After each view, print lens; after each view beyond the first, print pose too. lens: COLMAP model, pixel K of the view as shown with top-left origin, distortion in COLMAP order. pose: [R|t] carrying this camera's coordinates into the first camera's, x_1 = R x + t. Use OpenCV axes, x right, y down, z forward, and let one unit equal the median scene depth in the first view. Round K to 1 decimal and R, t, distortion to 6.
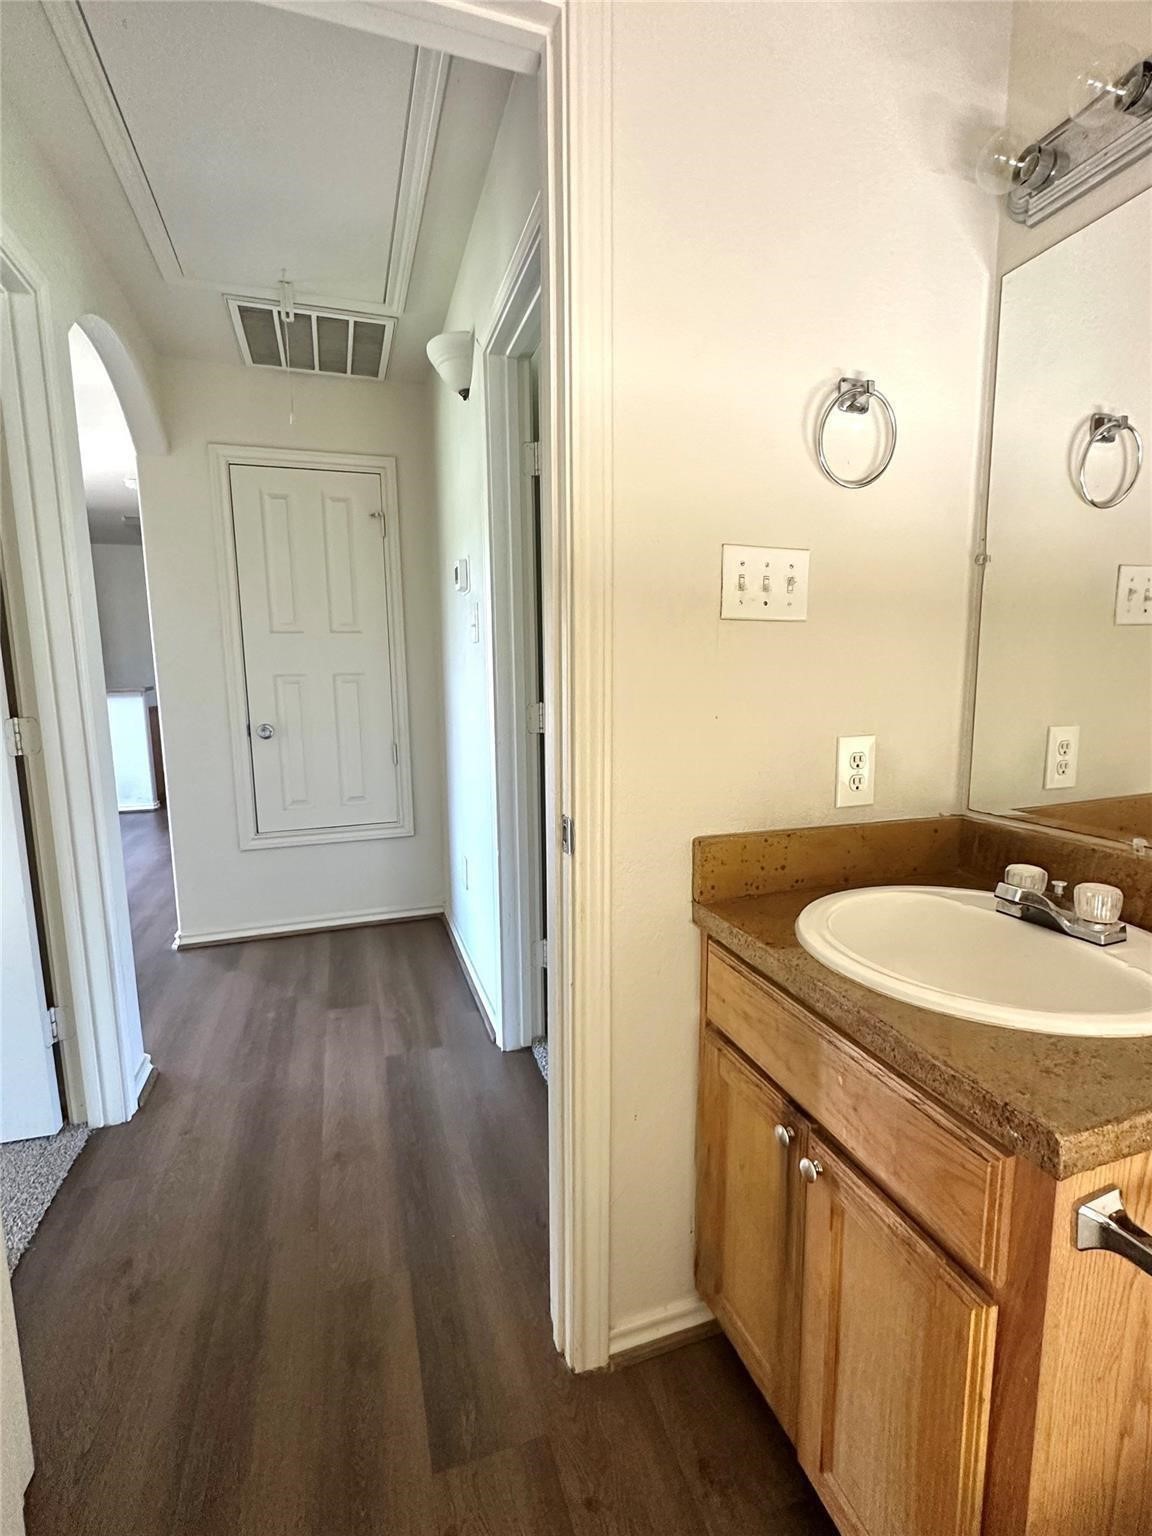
lens RADIAL K [[695.8, 0, 576.0], [0, 695.8, 768.0], [0, 0, 1]] dist [-0.002227, 0.000208]
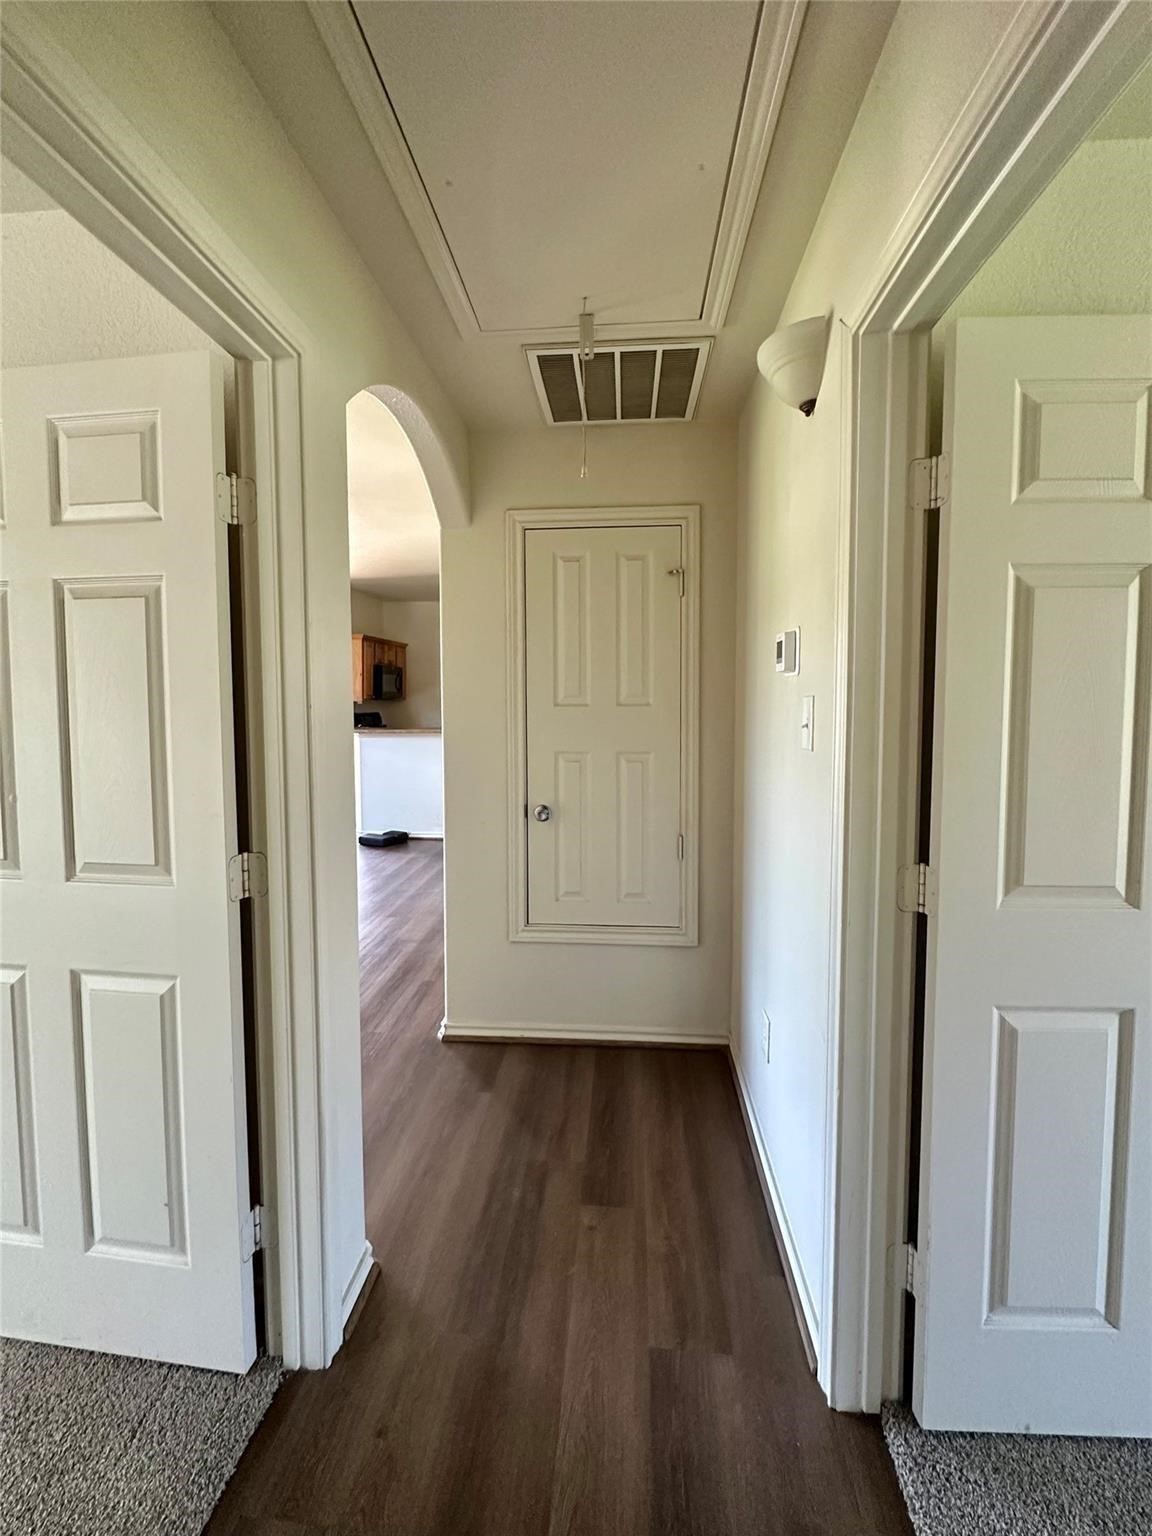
lens RADIAL K [[752.6, 0, 576.0], [0, 752.6, 768.0], [0, 0, 1]] dist [-0.001226, 0.000217]
pose [[0.924175, 0.032068, -0.380620, -0.058405], [-0.062577, 0.995718, -0.068049, -0.079828], [0.376808, 0.086707, 0.922224, 0.179953]]
